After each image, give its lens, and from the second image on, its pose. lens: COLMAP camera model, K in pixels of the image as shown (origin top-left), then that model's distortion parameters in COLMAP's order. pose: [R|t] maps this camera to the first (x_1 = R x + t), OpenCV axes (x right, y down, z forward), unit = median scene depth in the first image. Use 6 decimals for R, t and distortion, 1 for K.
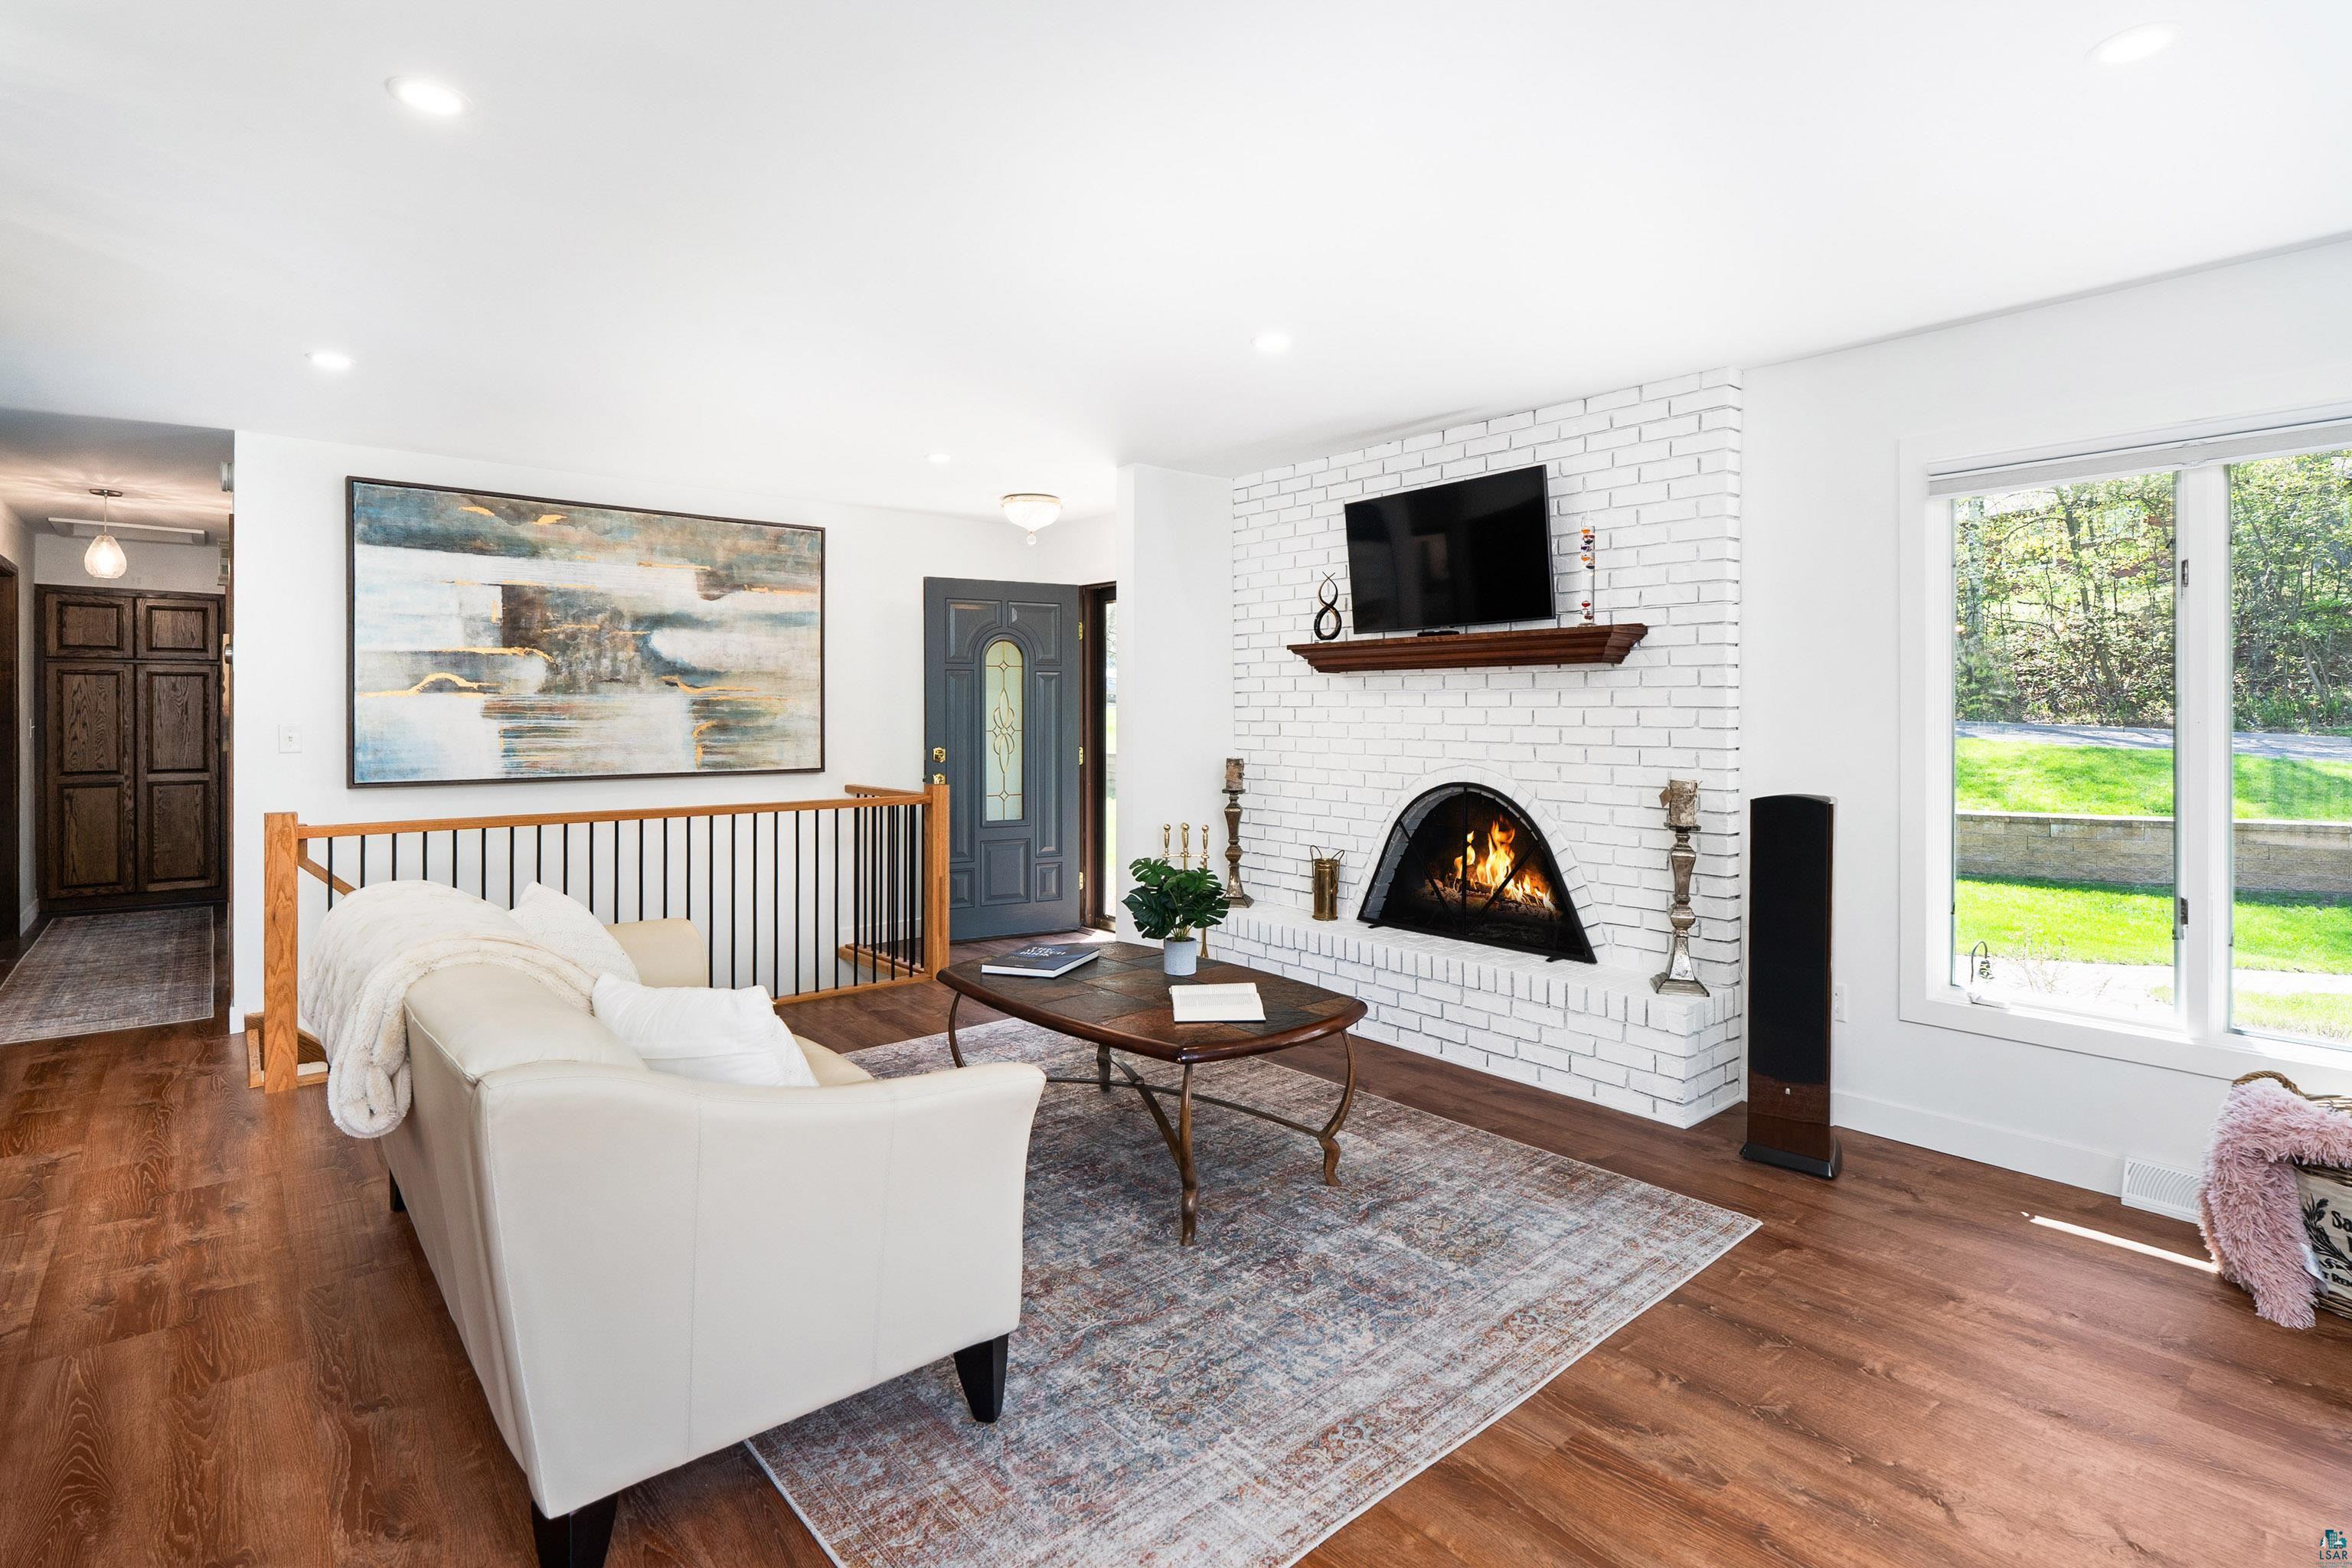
lens RADIAL K [[1151.6, 0, 1173.3], [0, 1151.6, 709.9], [0, 0, 1]] dist [0.000339, 0.000007]
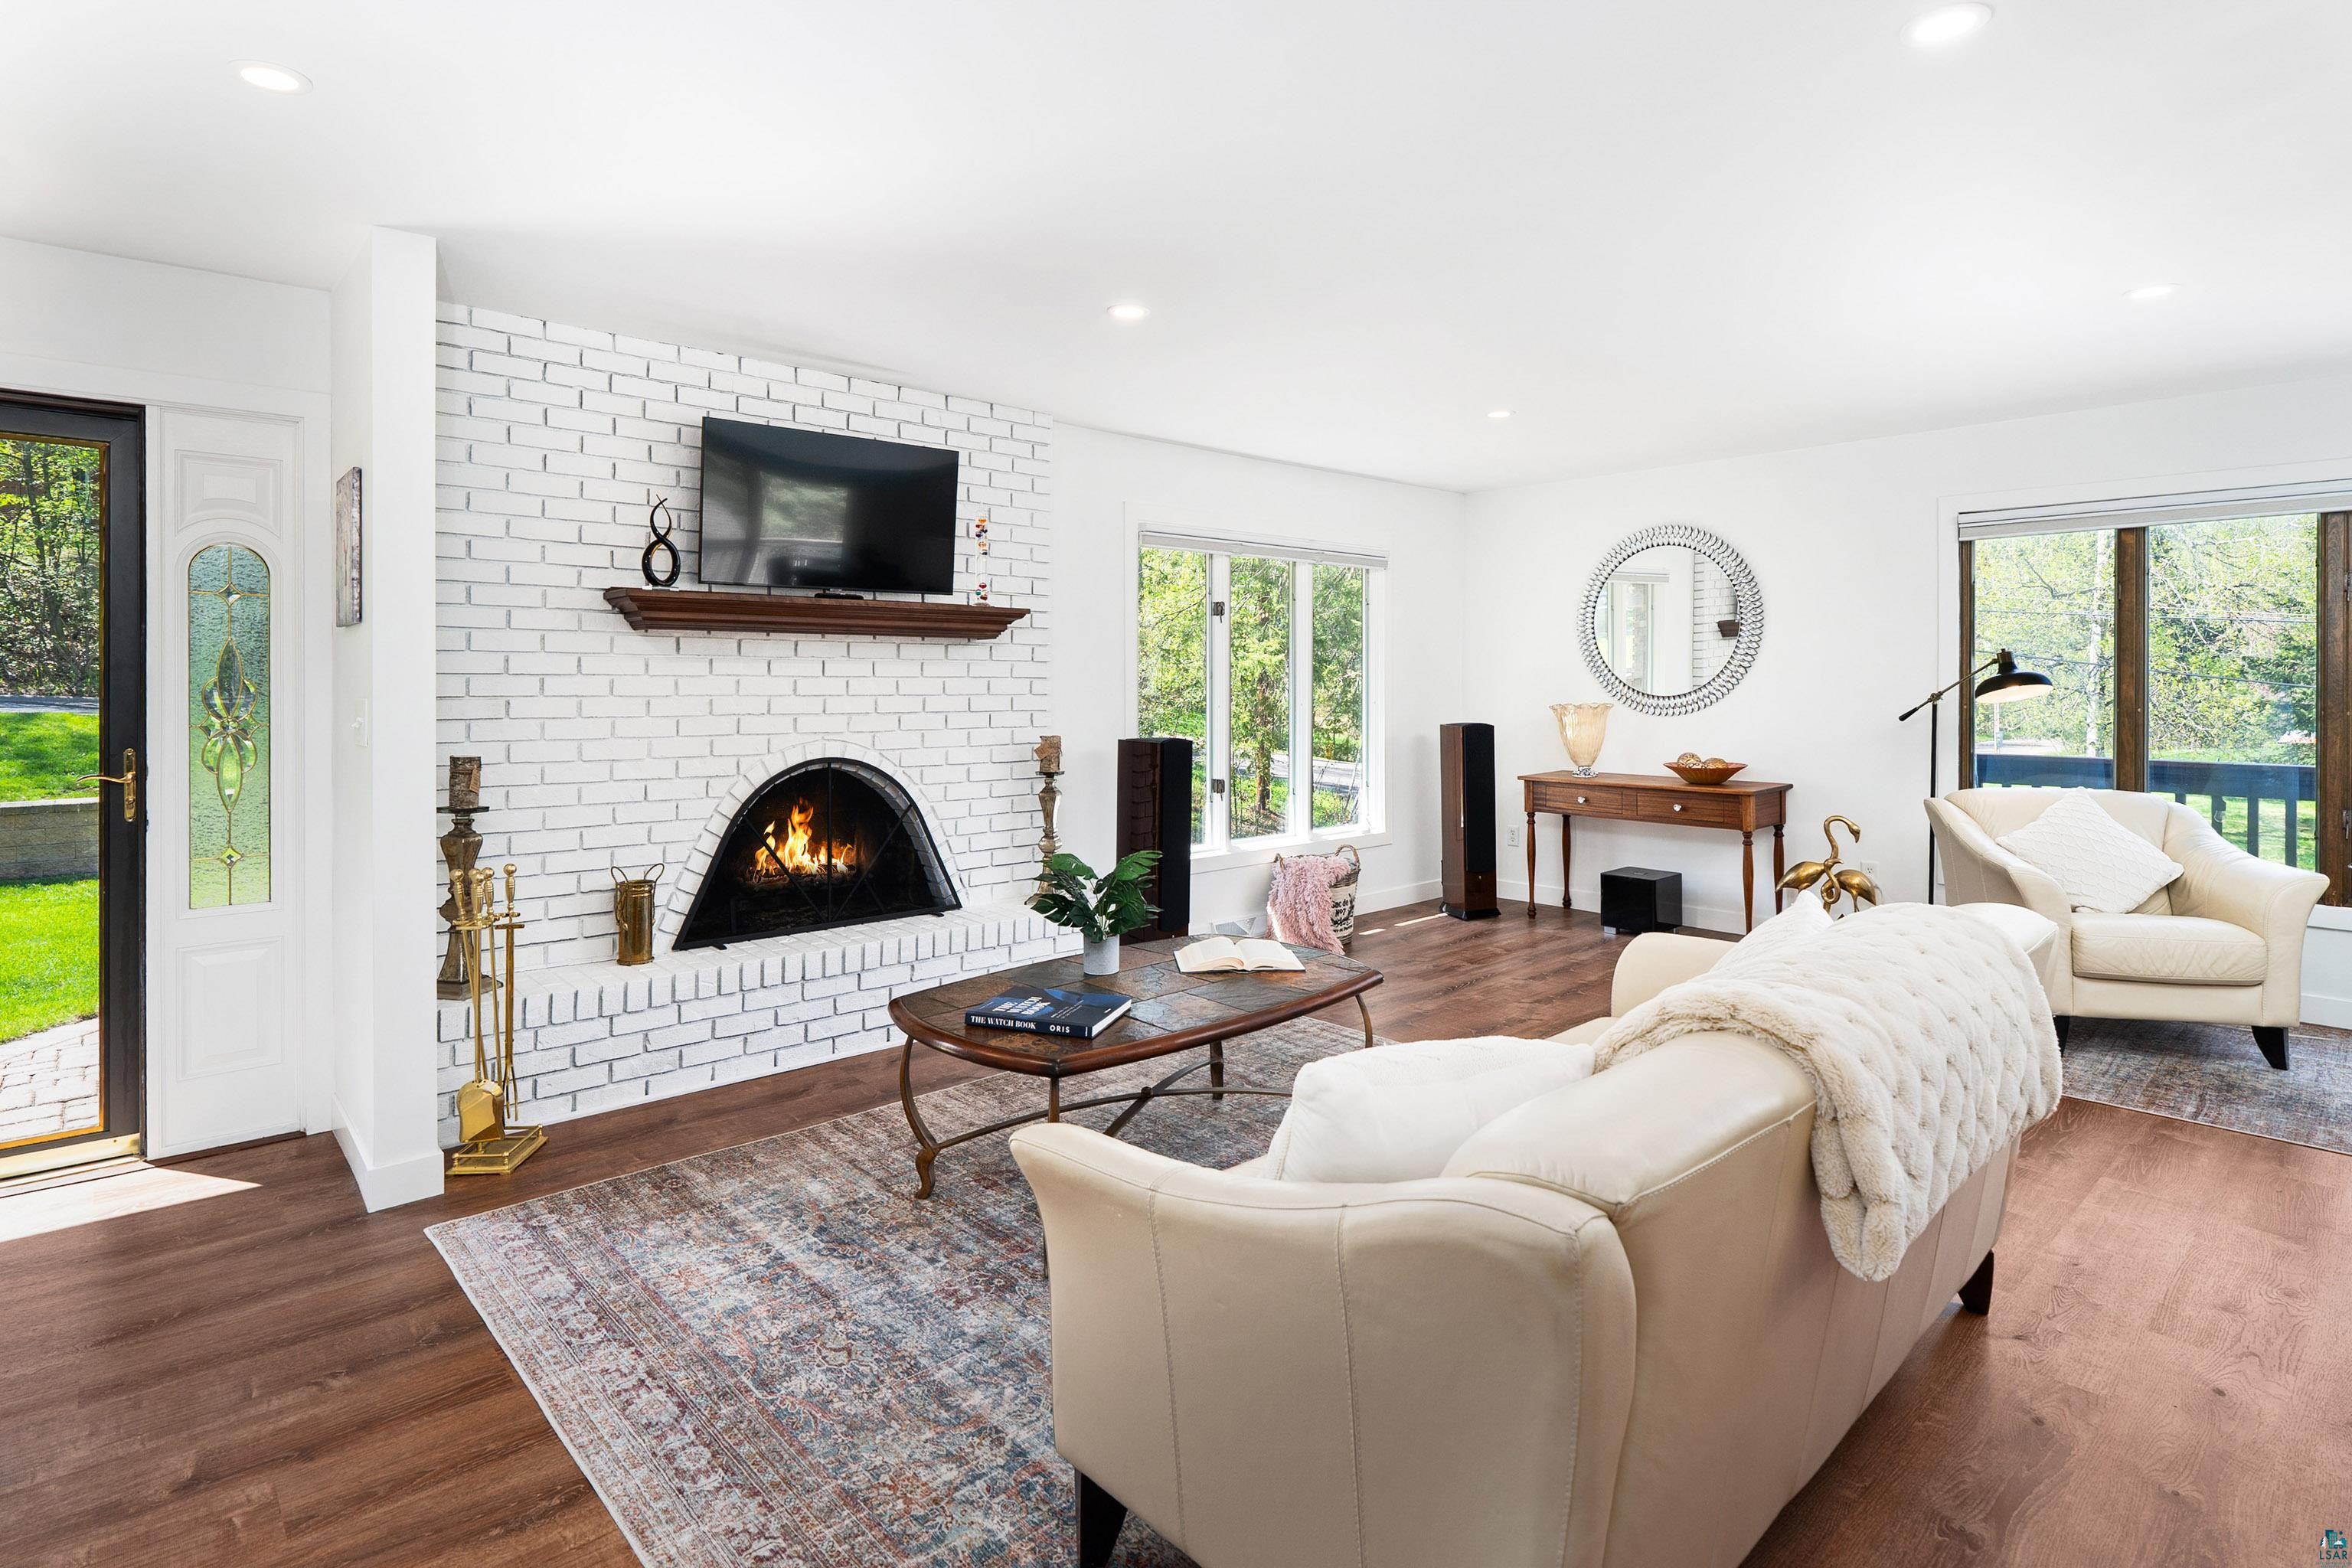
lens RADIAL K [[1172.1, 0, 1172.6], [0, 1172.1, 690.2], [0, 0, 1]] dist [-0.000433, -0.000085]
pose [[-0.041465, -0.007694, 0.999110, -0.676472], [-0.001992, 0.999969, 0.007618, 0.000704], [-0.999138, -0.001675, -0.041479, 0.736559]]
